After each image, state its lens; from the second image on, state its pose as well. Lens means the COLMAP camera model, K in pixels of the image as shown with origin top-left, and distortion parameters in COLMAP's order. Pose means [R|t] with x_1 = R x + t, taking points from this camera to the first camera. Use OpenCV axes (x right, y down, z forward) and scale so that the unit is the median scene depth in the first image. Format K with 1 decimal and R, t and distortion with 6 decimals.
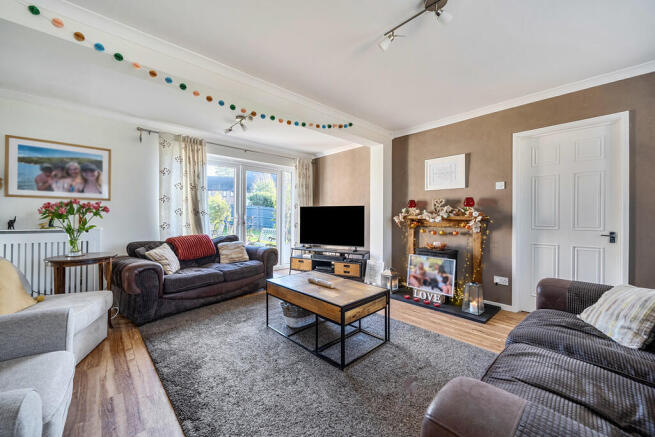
lens RADIAL K [[252.6, 0, 327.5], [0, 252.6, 218.5], [0, 0, 1]] dist [-0.000182, -0.000011]
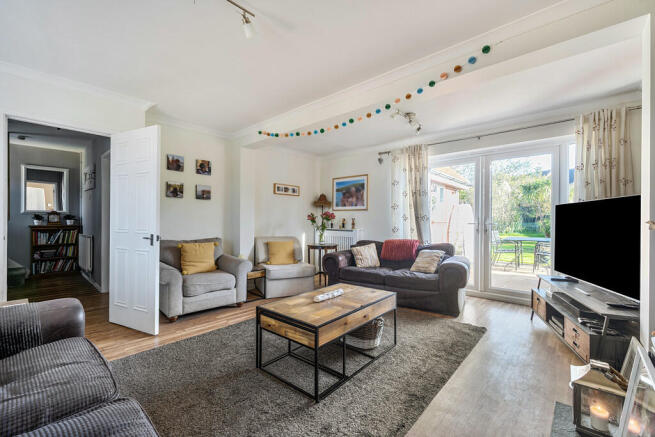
lens RADIAL K [[279.3, 0, 327.5], [0, 279.3, 218.5], [0, 0, 1]] dist [0.000900, 0.000233]
pose [[0.089266, -0.008529, -0.995971, 0.680298], [-0.009802, 0.999907, -0.009441, -0.007966], [0.995960, 0.010605, 0.089175, 0.642079]]
